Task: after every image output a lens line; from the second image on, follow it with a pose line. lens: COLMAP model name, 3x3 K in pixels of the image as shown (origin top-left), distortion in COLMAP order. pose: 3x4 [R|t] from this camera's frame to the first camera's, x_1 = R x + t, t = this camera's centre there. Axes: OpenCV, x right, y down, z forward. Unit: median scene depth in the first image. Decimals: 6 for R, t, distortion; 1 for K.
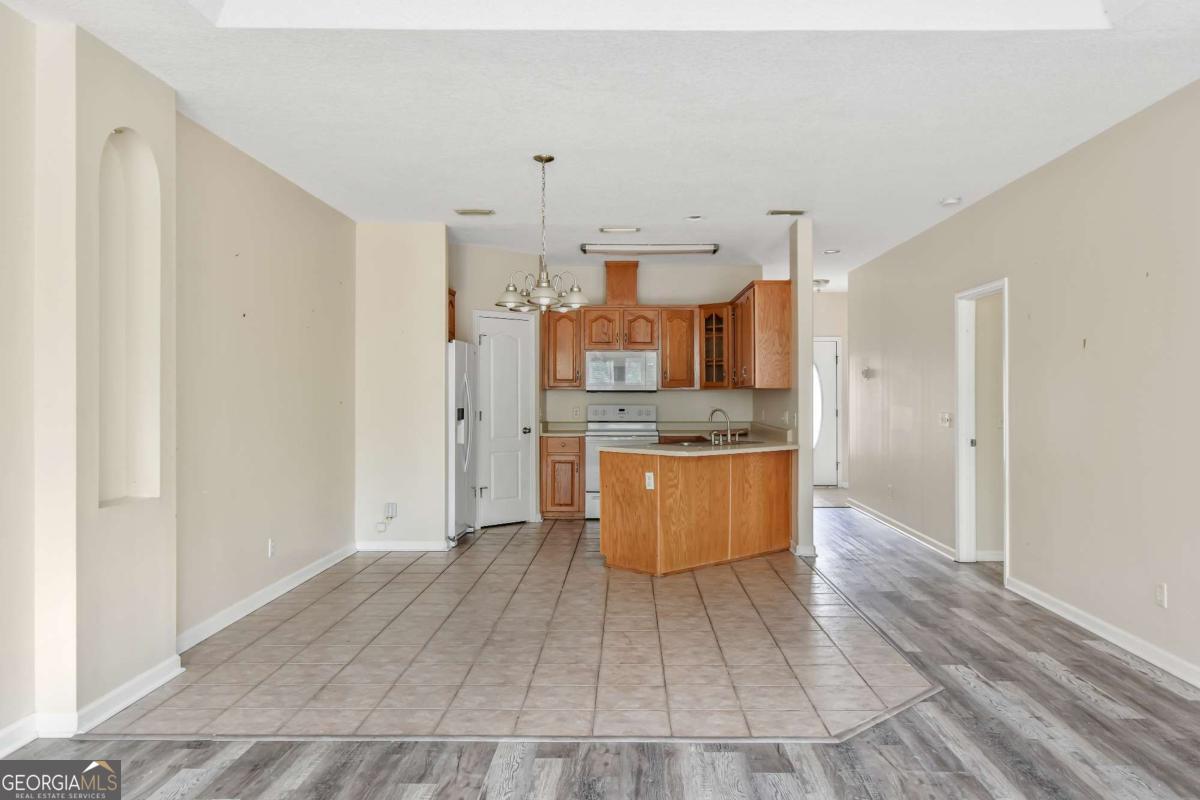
lens RADIAL K [[866.5, 0, 596.3], [0, 866.5, 400.3], [0, 0, 1]] dist [-0.001120, -0.000045]
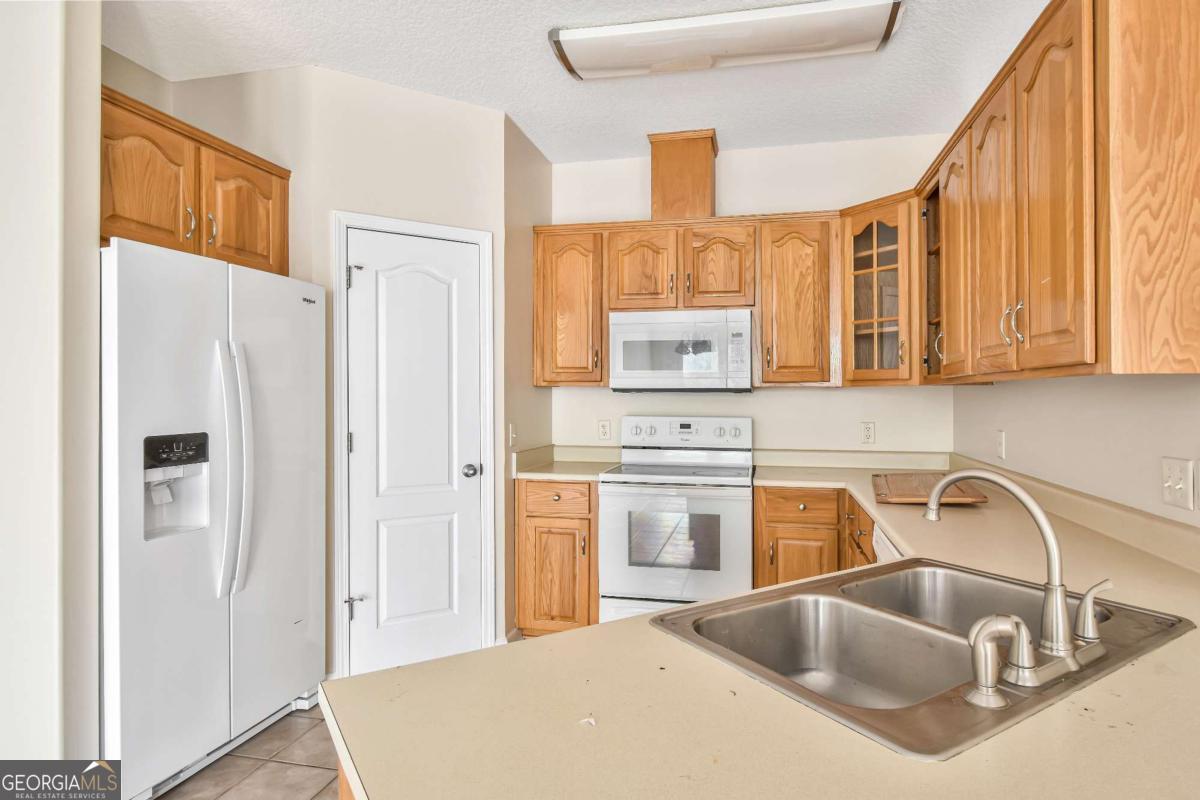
lens RADIAL K [[710.6, 0, 613.0], [0, 710.6, 392.2], [0, 0, 1]] dist [0.030666, 0.000173]
pose [[0.984165, 0.001741, -0.177245, 0.064756], [-0.003338, 0.999956, -0.008716, -0.005391], [0.177222, 0.009170, 0.984128, 0.592062]]
